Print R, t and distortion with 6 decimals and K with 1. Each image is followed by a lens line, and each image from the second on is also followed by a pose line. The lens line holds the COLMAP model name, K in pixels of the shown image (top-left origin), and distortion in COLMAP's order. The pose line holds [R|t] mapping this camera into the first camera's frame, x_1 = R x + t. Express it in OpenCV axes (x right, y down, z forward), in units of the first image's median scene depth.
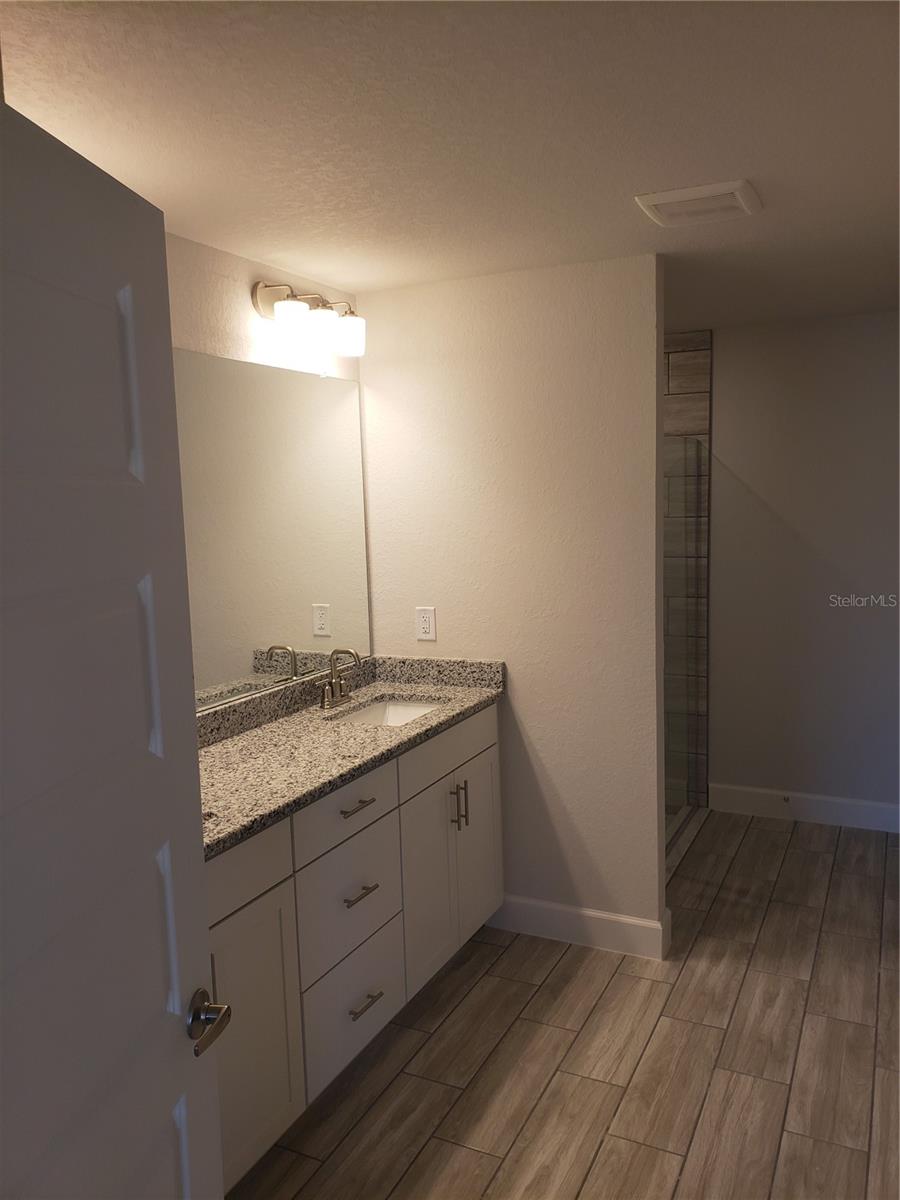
lens RADIAL K [[924.4, 0, 450.0], [0, 924.4, 600.0], [0, 0, 1]] dist [-0.006165, -0.000582]
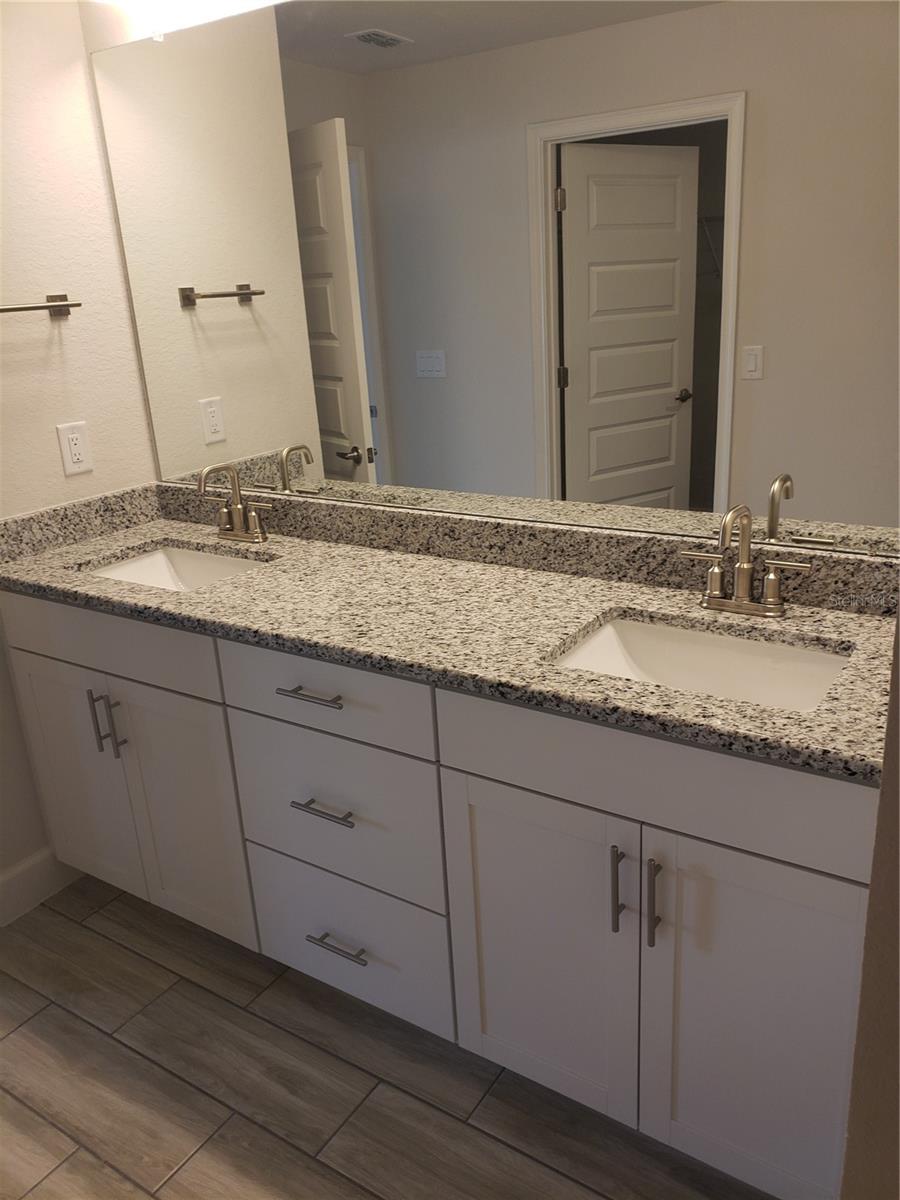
lens RADIAL K [[934.2, 0, 450.0], [0, 934.2, 600.0], [0, 0, 1]] dist [0.011717, 0.004606]
pose [[-0.128603, 0.363315, -0.922748, 0.486813], [-0.050396, 0.926878, 0.371965, -0.102111], [0.990415, 0.094338, -0.100889, 1.134663]]
